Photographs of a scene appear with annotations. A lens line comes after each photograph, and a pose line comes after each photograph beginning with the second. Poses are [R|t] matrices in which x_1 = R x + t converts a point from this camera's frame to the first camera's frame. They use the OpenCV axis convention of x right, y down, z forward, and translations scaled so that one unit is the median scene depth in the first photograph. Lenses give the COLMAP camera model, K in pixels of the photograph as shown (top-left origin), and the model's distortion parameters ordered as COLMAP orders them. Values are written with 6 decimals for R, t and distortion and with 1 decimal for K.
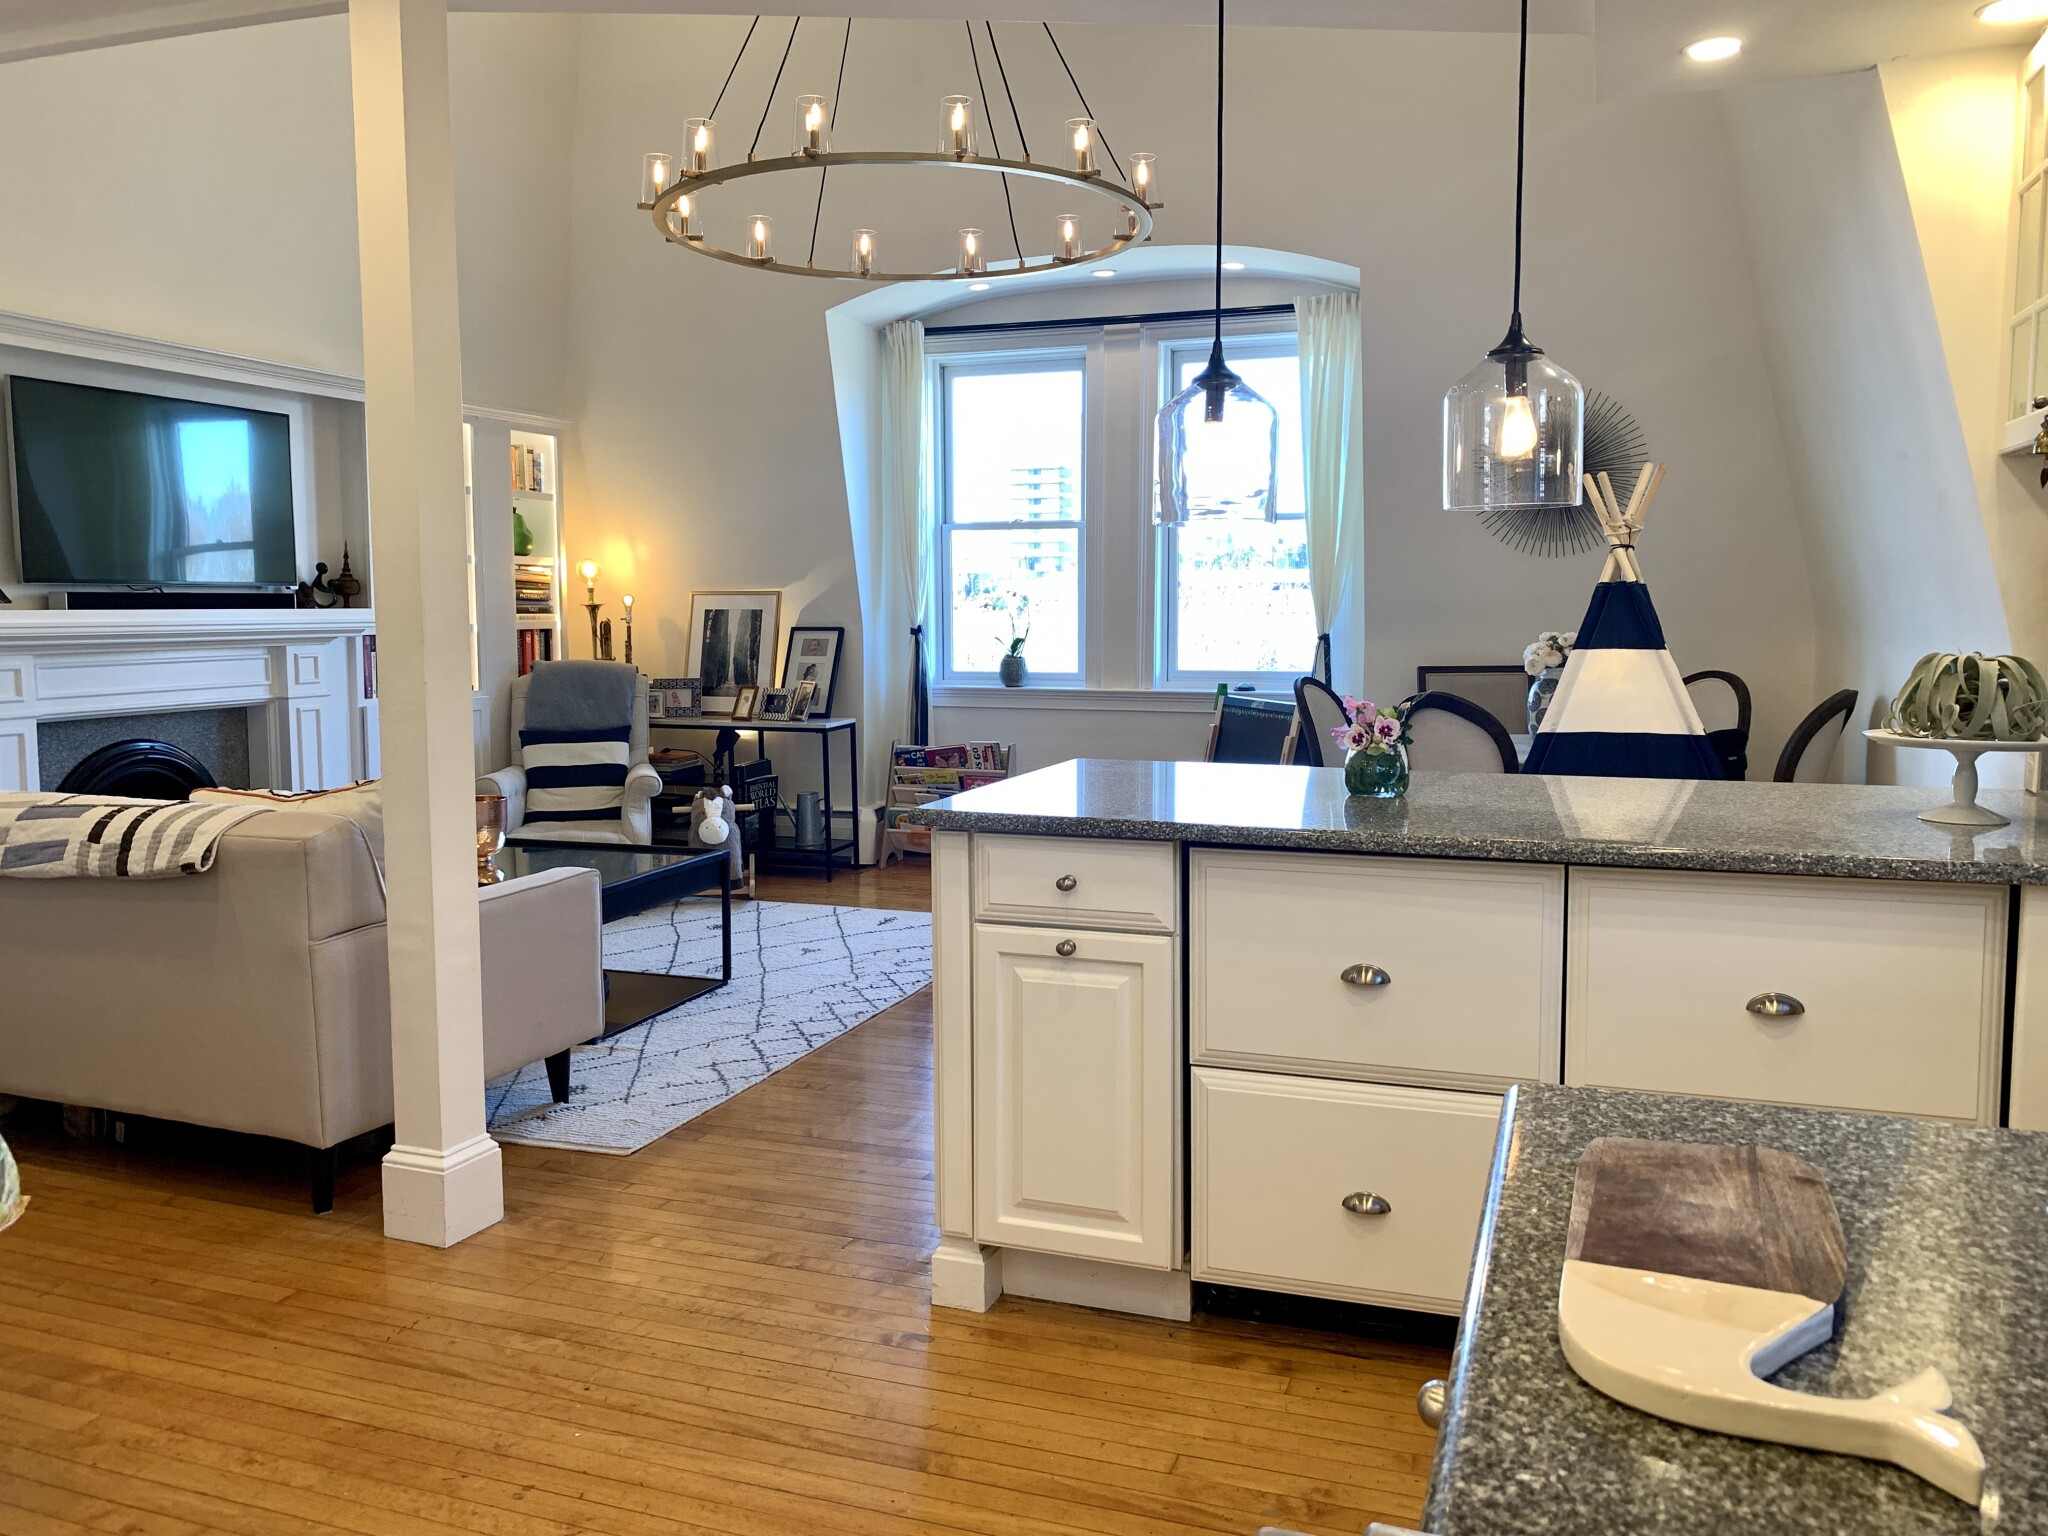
lens RADIAL K [[1563.2, 0, 1022.3], [0, 1563.2, 746.4], [0, 0, 1]] dist [0.054803, -0.069364]
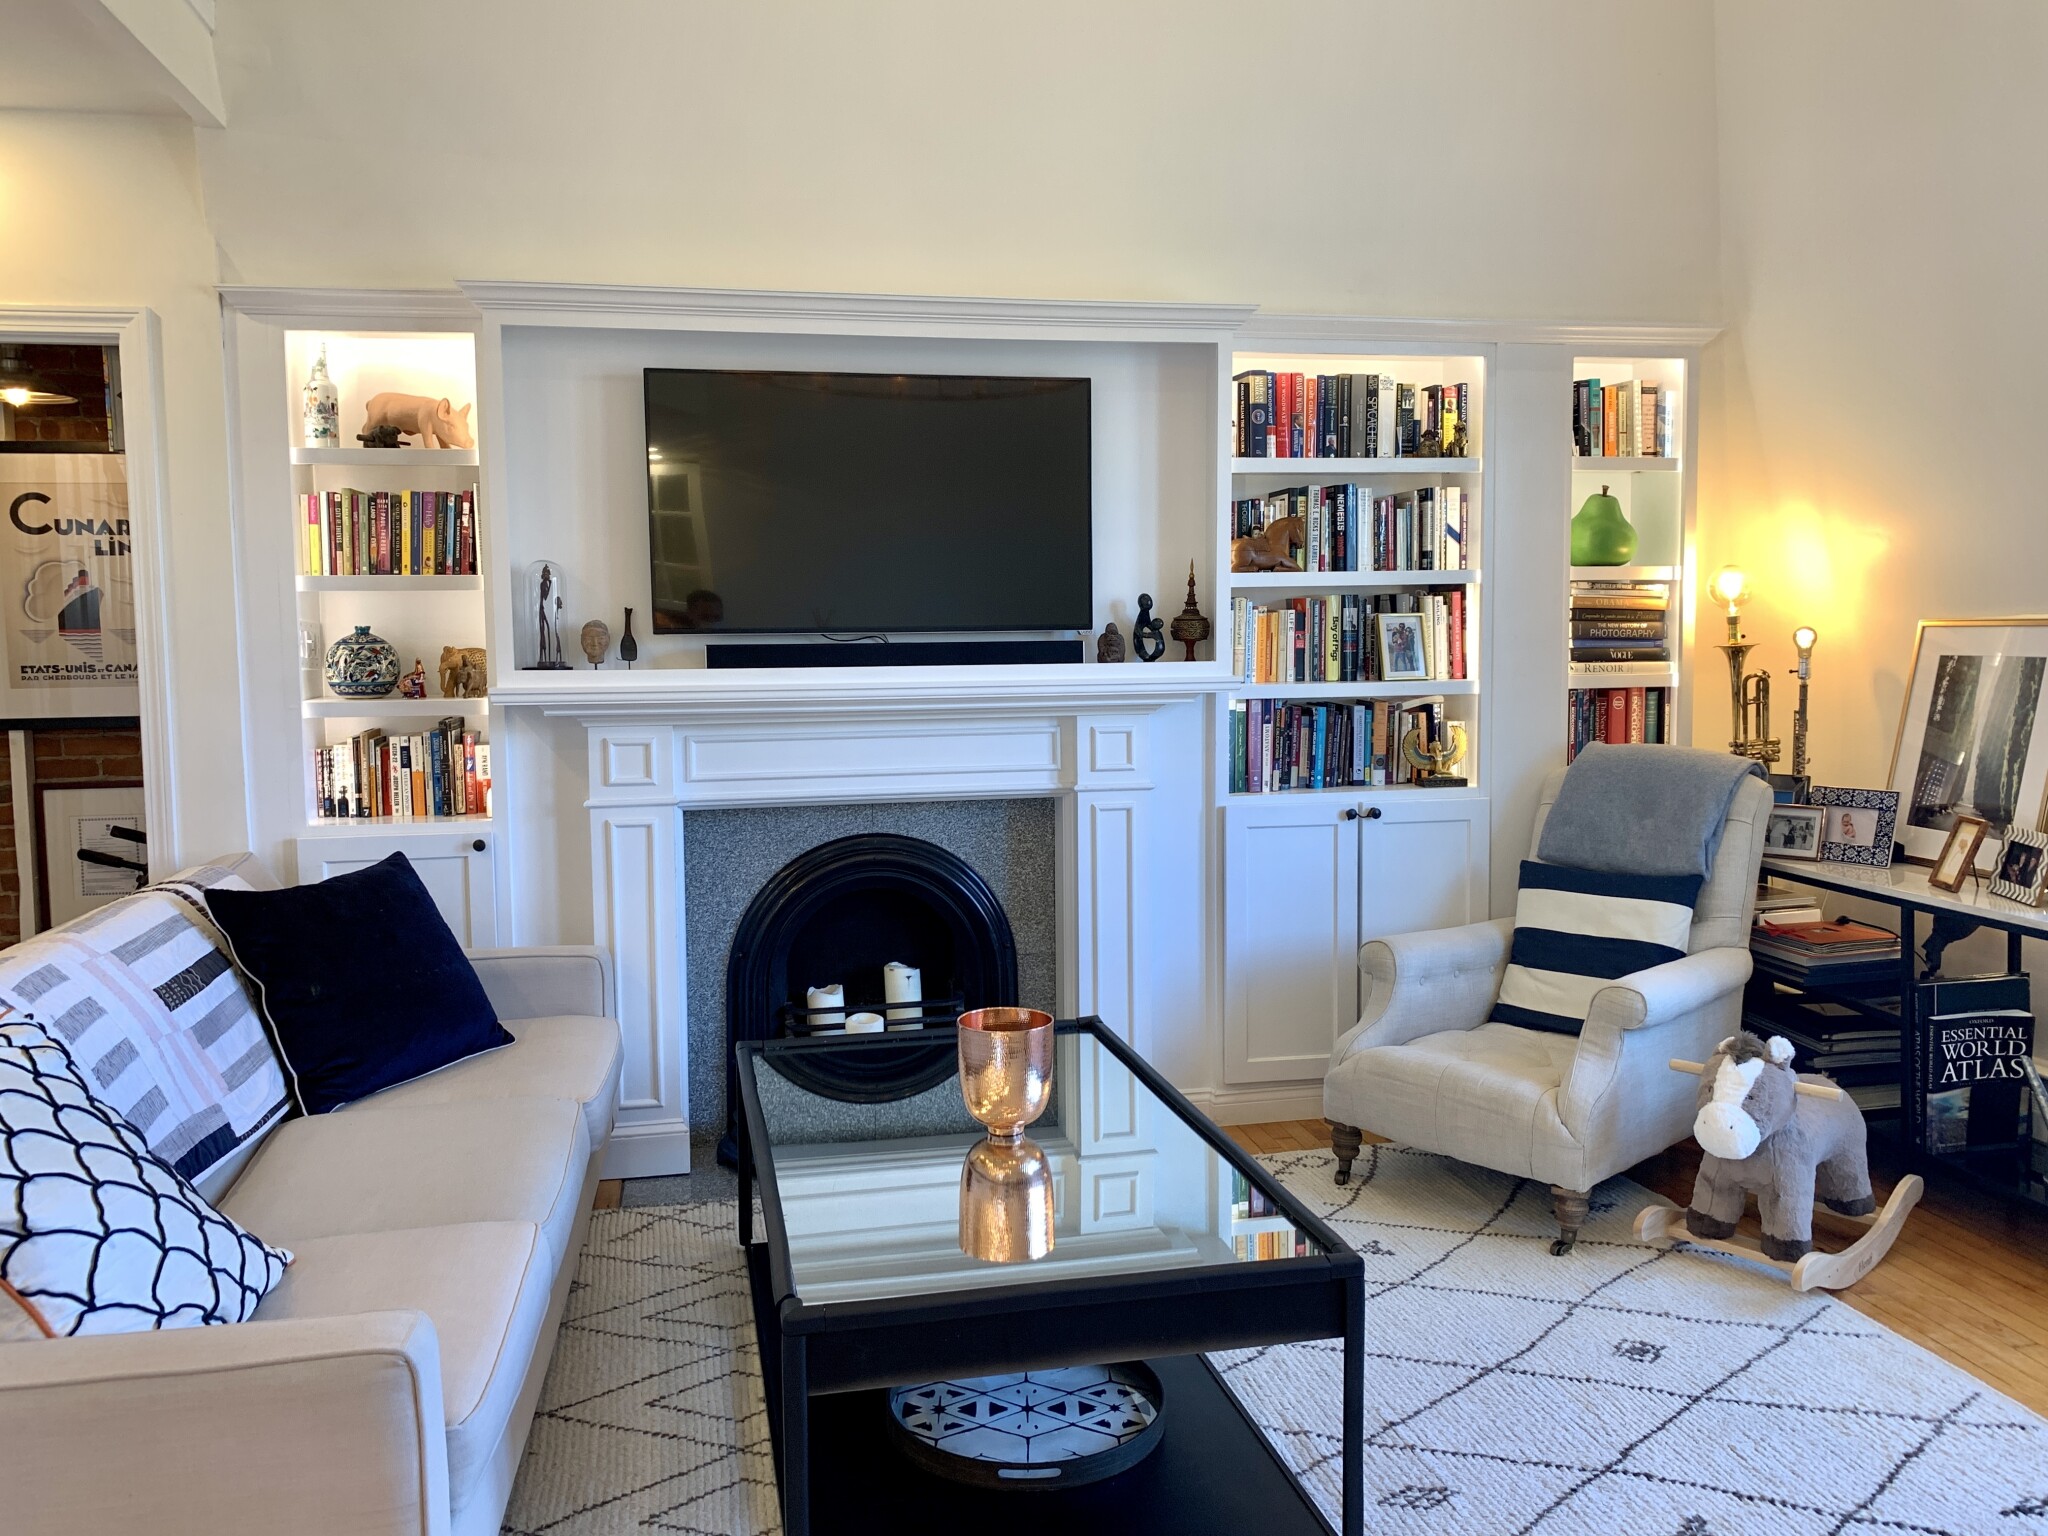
lens RADIAL K [[1563.2, 0, 1019.5], [0, 1563.2, 750.0], [0, 0, 1]] dist [0.054803, -0.069364]
pose [[0.518001, 0.062952, -0.853061, 0.083560], [-0.067585, 0.997182, 0.032548, -0.054822], [0.852706, 0.040795, 0.520796, 0.492173]]
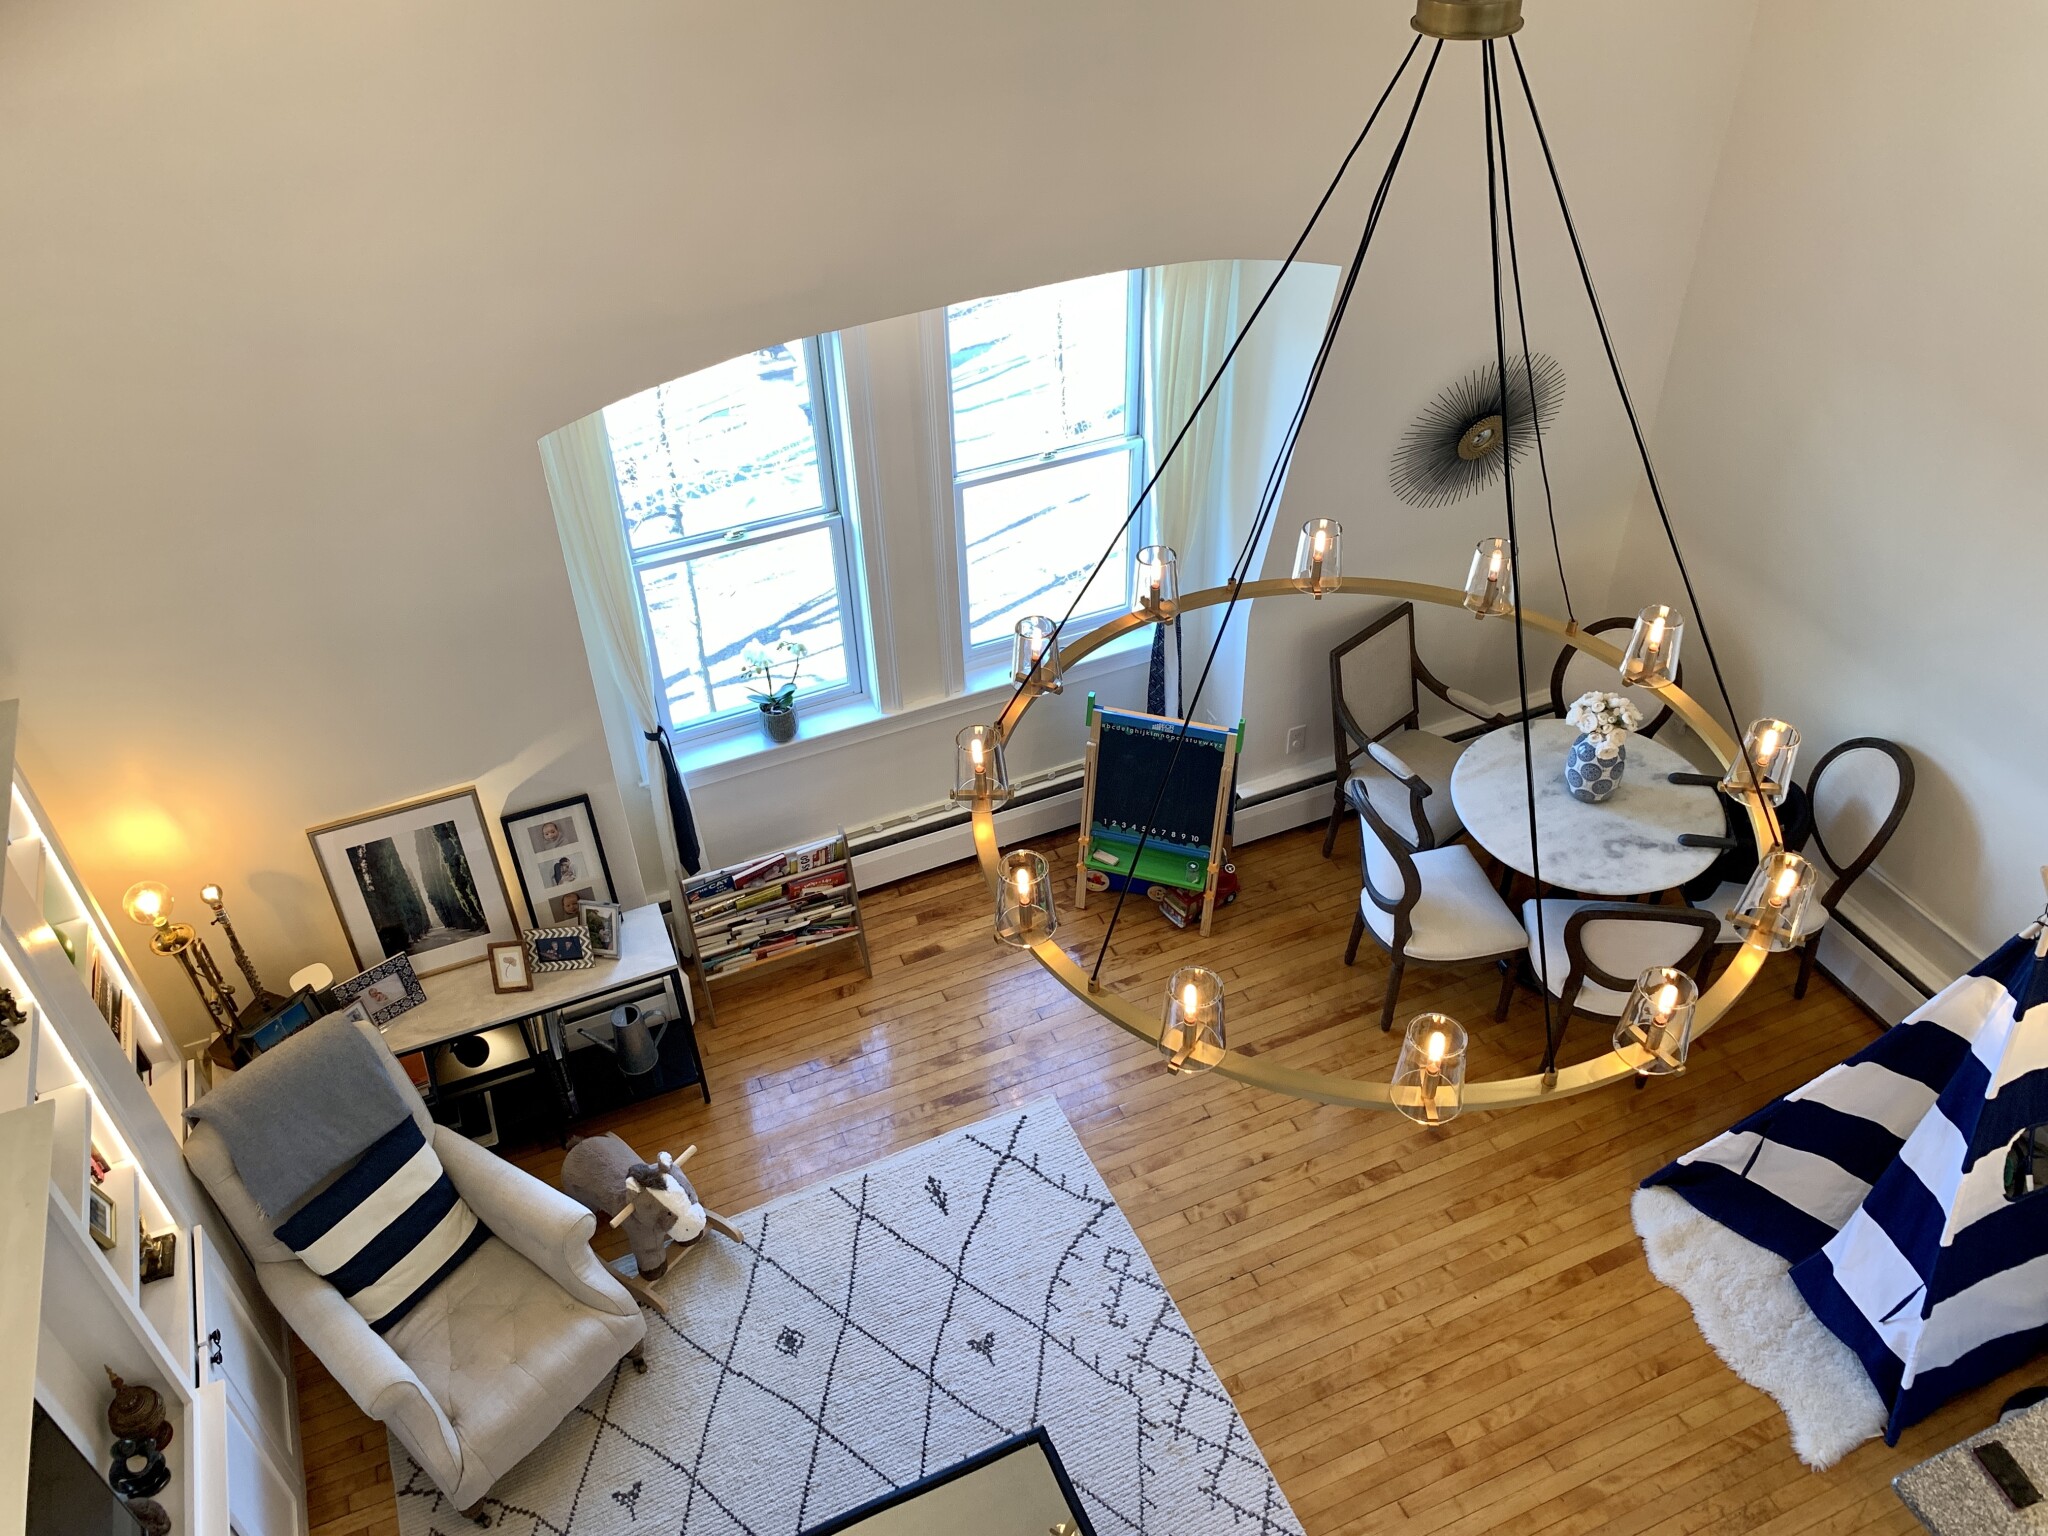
lens RADIAL K [[1563.2, 0, 1010.6], [0, 1563.2, 750.5], [0, 0, 1]] dist [0.054803, -0.069364]
pose [[0.735254, -0.446575, 0.509875, -0.317037], [0.092043, 0.811076, 0.577653, -0.466487], [-0.671513, -0.377791, 0.637451, 0.452076]]
